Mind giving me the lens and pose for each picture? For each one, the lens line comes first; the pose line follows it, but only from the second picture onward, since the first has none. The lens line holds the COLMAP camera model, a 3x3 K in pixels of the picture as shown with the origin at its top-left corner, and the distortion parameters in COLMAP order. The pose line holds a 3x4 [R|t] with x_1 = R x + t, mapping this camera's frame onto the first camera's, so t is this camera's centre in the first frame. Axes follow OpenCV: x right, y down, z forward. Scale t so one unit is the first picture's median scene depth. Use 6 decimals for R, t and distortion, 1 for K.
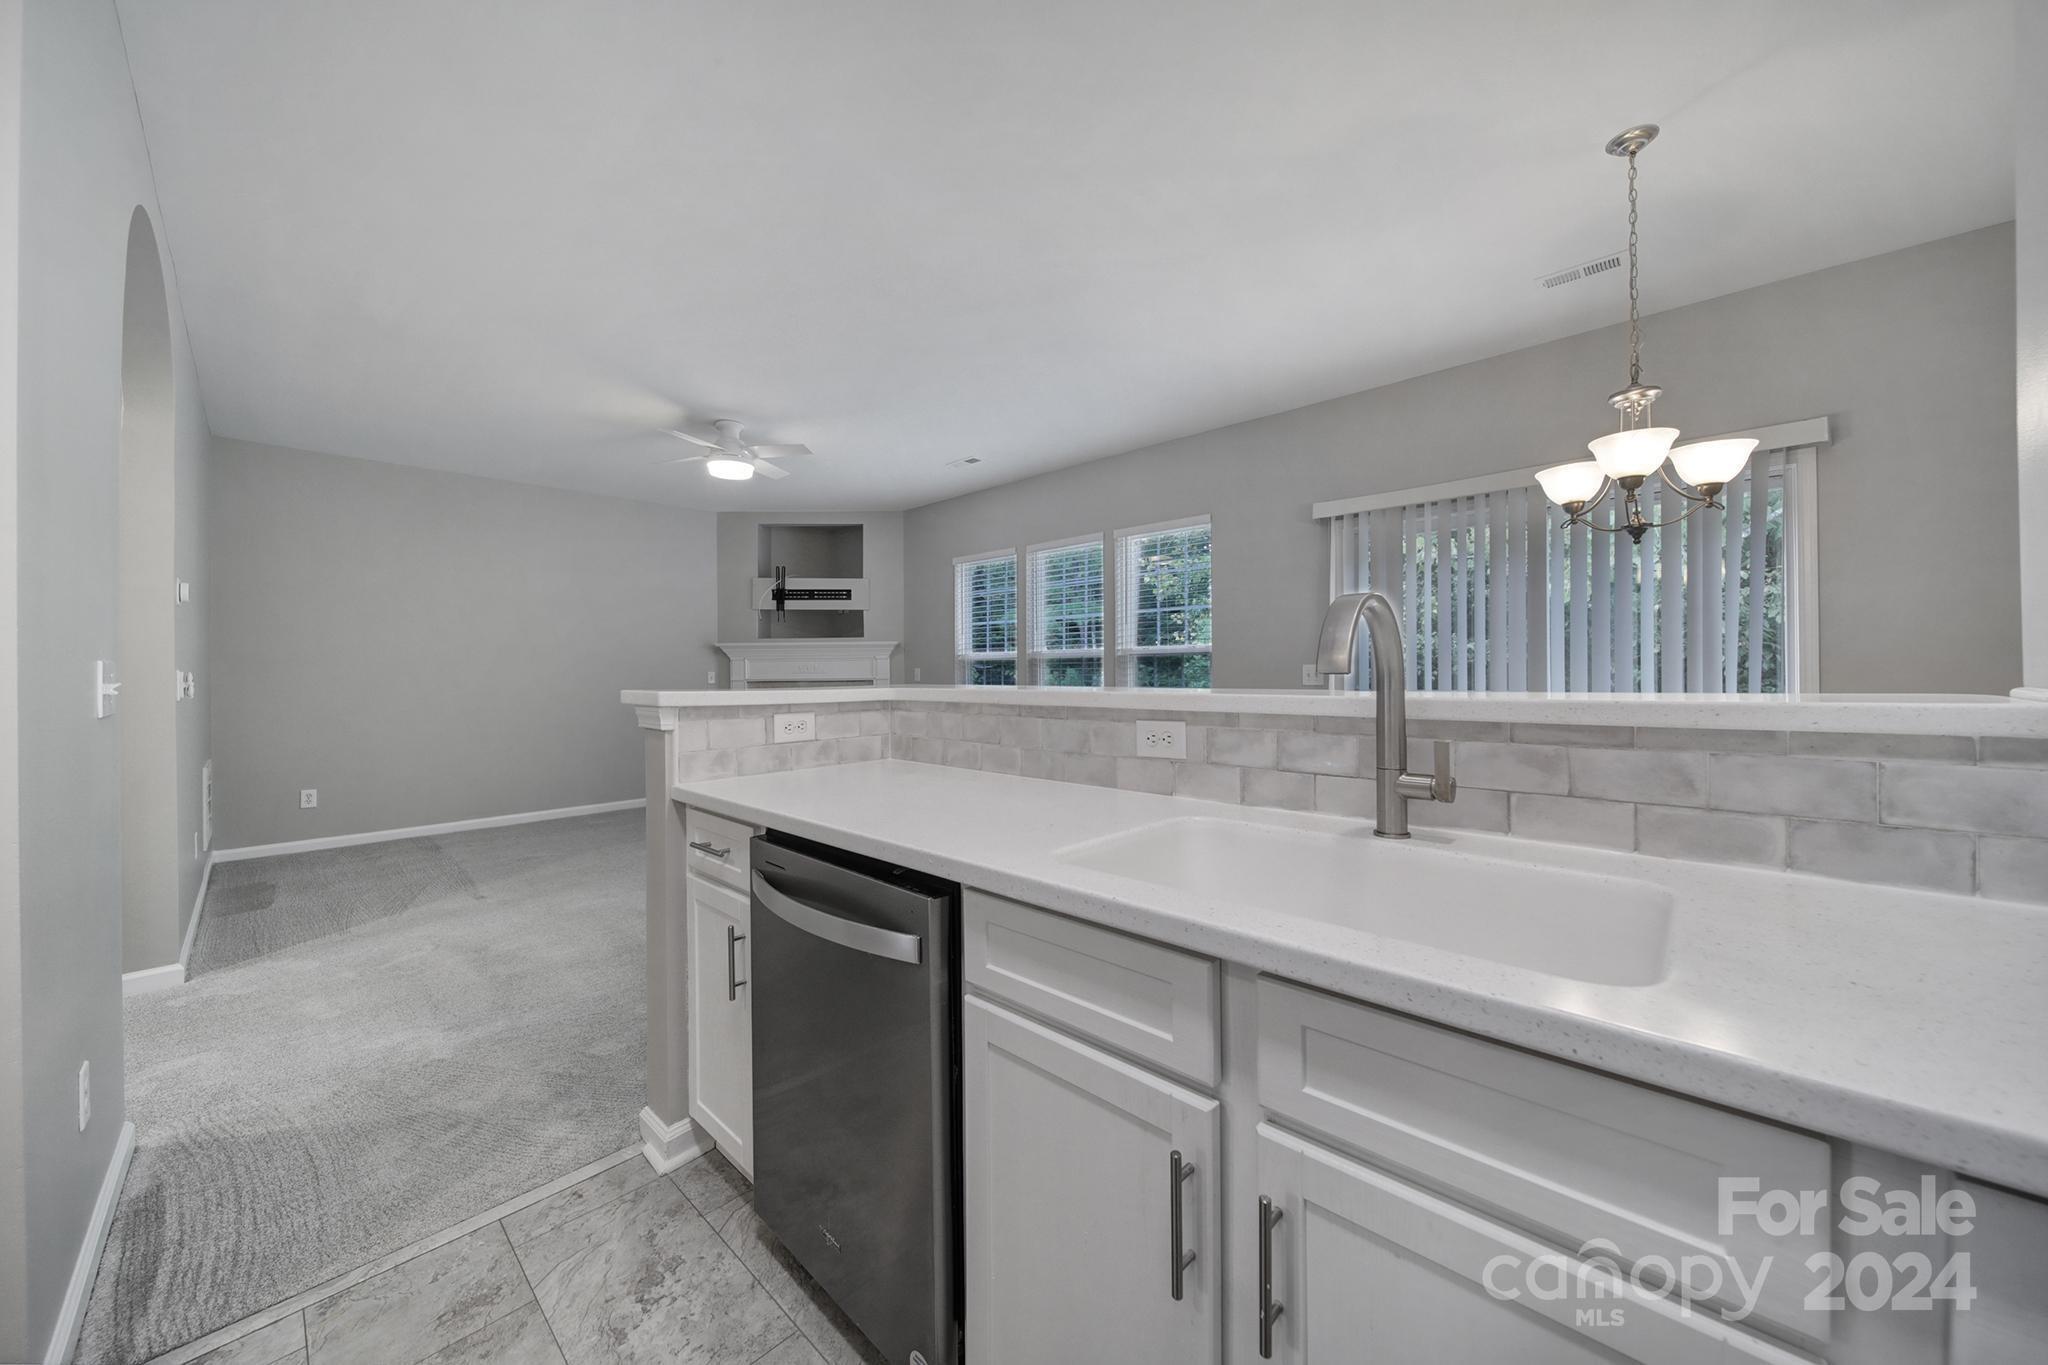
lens RADIAL K [[723.2, 0, 1025.6], [0, 723.2, 678.6], [0, 0, 1]] dist [0.000978, -0.001465]
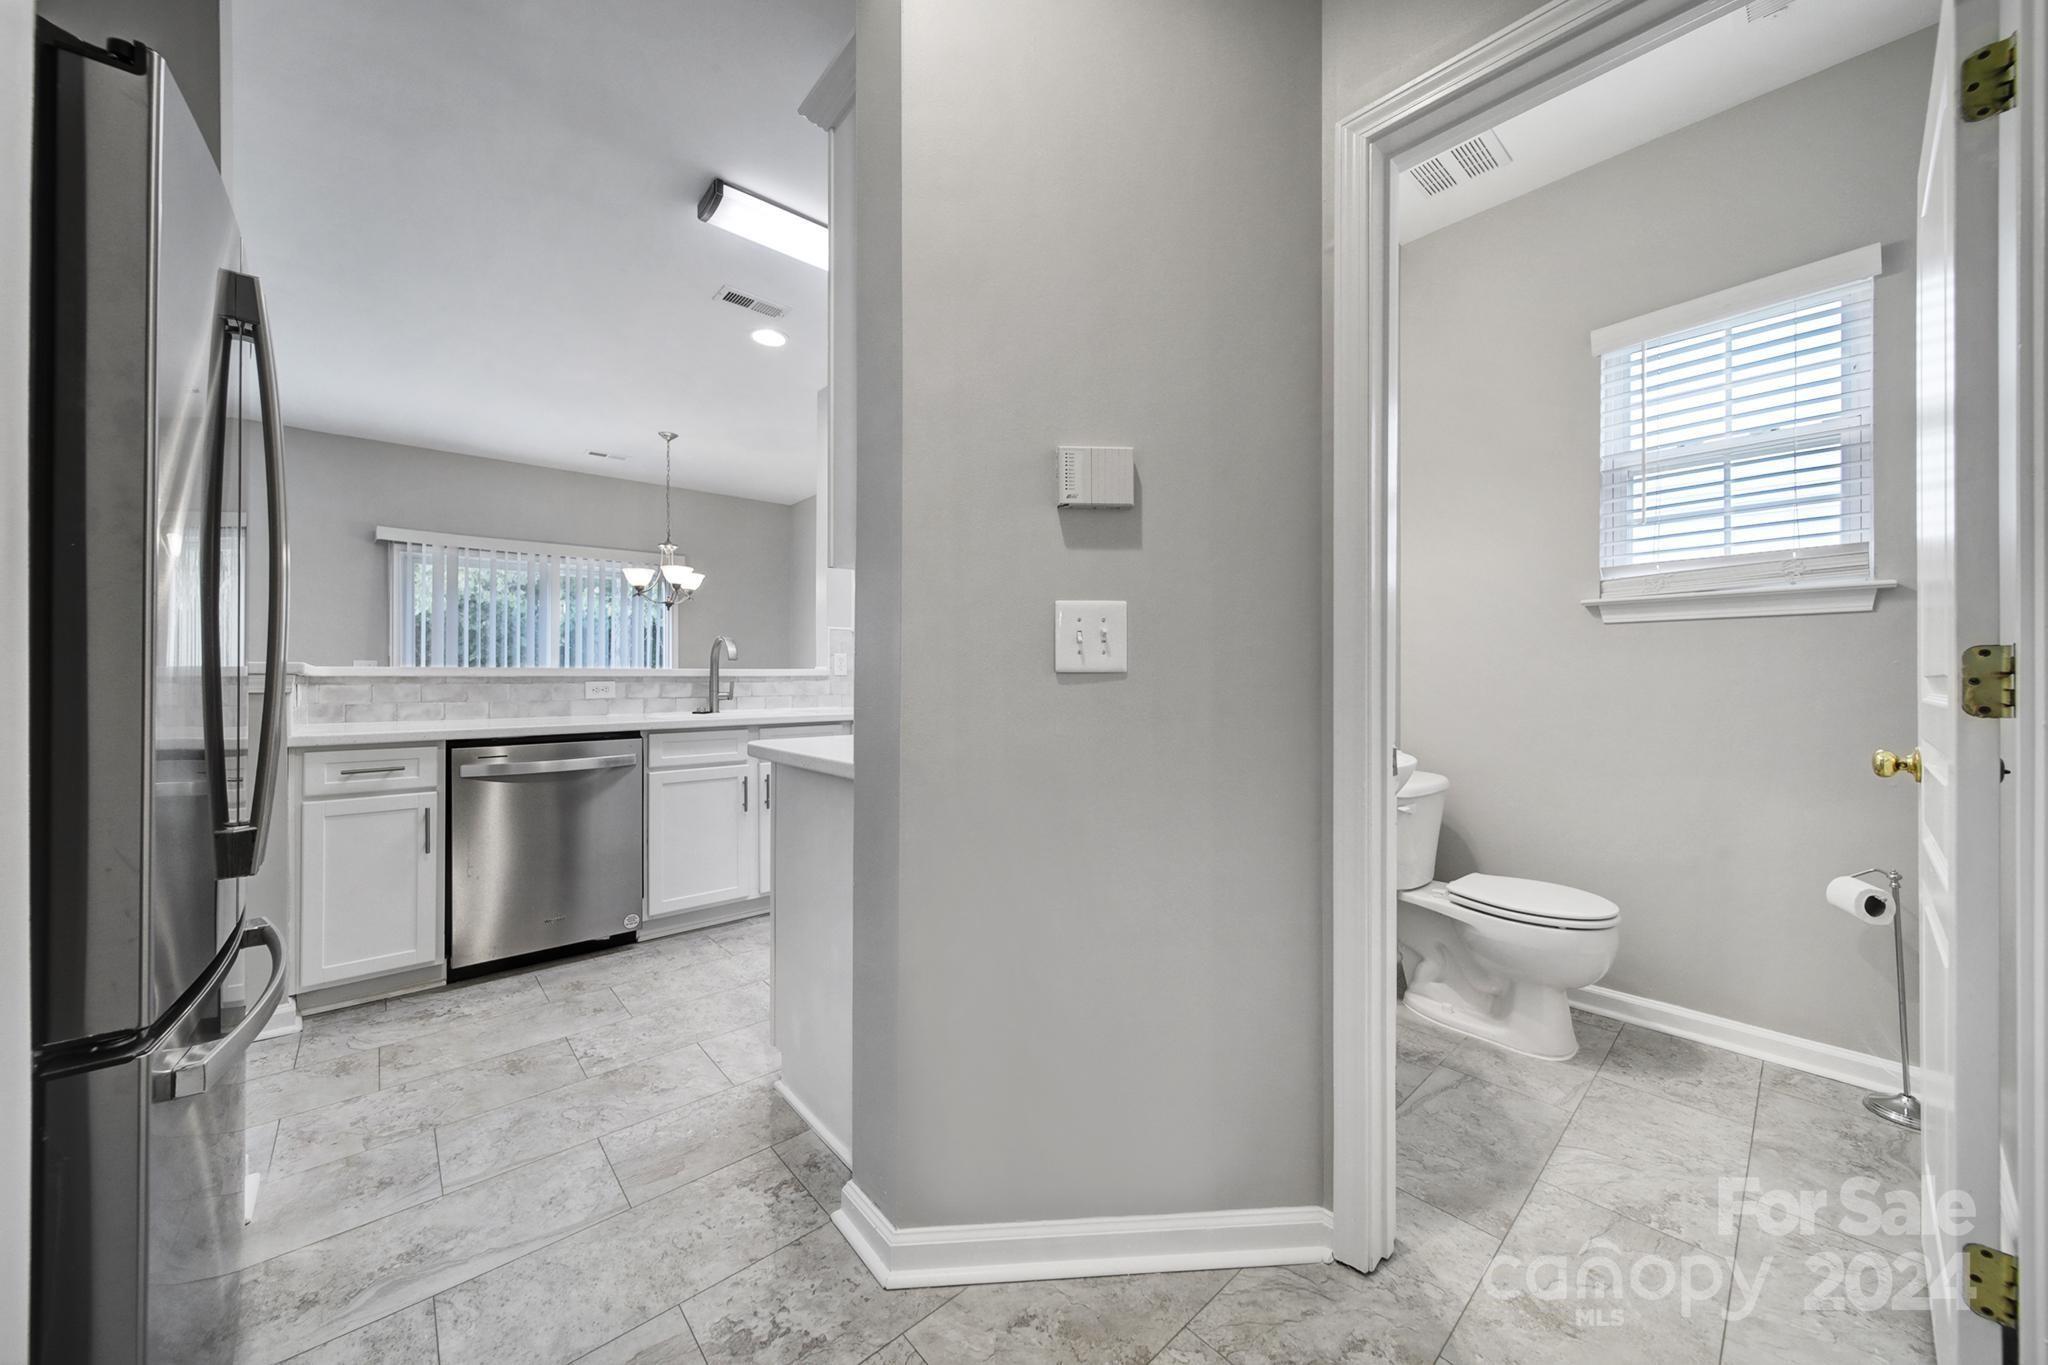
lens RADIAL K [[724.1, 0, 1026.7], [0, 724.1, 668.8], [0, 0, 1]] dist [-0.000928, -0.001483]
pose [[0.093237, 0.018484, 0.995472, -0.951114], [0.009545, 0.999765, -0.019458, 0.038046], [-0.995598, 0.011316, 0.093038, -0.246444]]
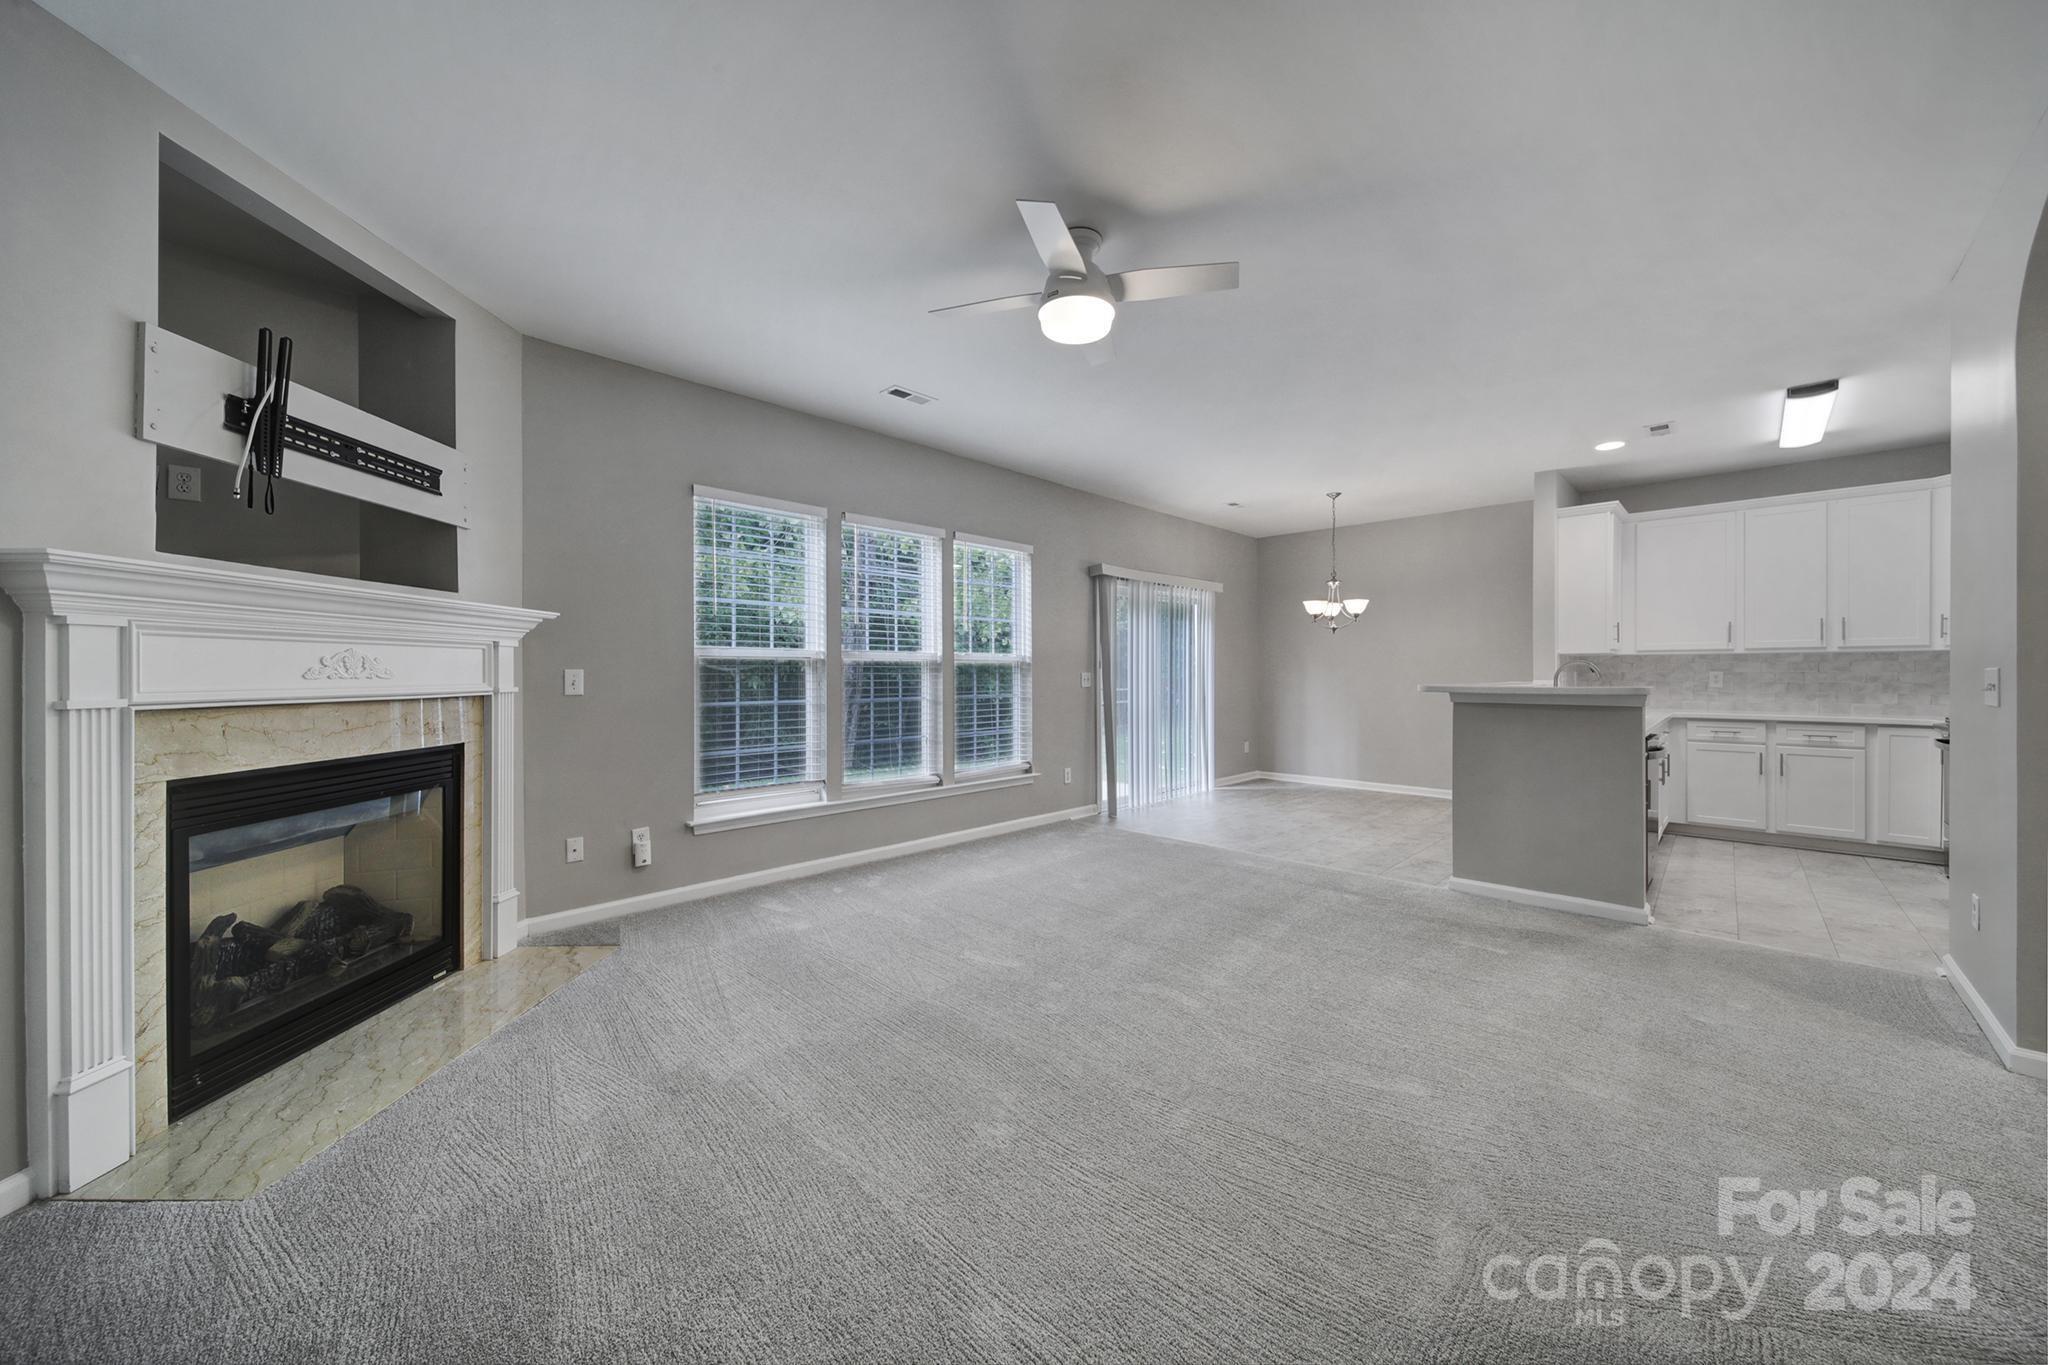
lens RADIAL K [[723.2, 0, 1025.6], [0, 723.2, 678.6], [0, 0, 1]] dist [0.000978, -0.001465]
pose [[0.020480, 0.002130, 0.999788, -1.471580], [0.009227, 0.999955, -0.002319, -0.008917], [-0.999748, 0.009272, 0.020460, 1.551940]]
